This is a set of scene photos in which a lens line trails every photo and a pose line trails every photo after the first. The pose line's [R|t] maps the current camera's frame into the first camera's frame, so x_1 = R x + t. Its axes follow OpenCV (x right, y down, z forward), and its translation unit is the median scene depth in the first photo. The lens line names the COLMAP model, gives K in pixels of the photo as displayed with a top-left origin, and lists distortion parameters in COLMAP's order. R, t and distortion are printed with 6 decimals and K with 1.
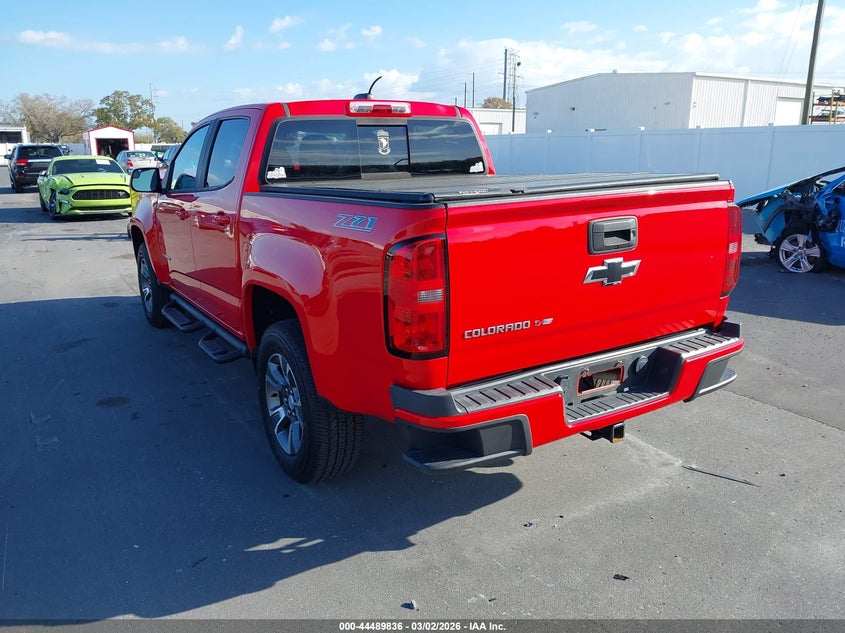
lens RADIAL K [[661.6, 0, 422.5], [0, 661.6, 316.5], [0, 0, 1]] dist [0.004237, 0.000596]
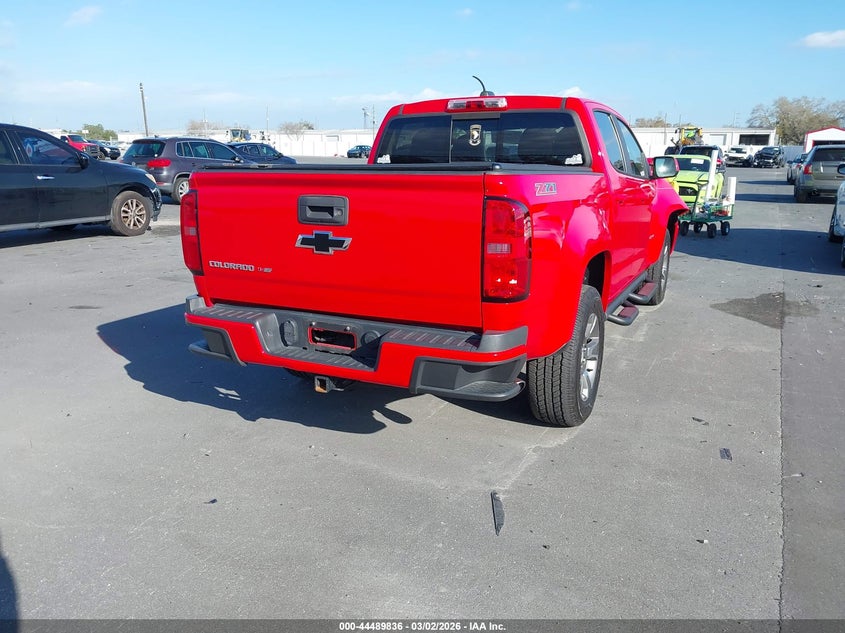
lens RADIAL K [[661.6, 0, 422.5], [0, 661.6, 316.5], [0, 0, 1]] dist [0.004237, 0.000596]
pose [[0.527972, 0.210547, -0.822748, 0.883087], [-0.213510, 0.970573, 0.111364, -0.069724], [0.821985, 0.116868, 0.557389, 0.338150]]
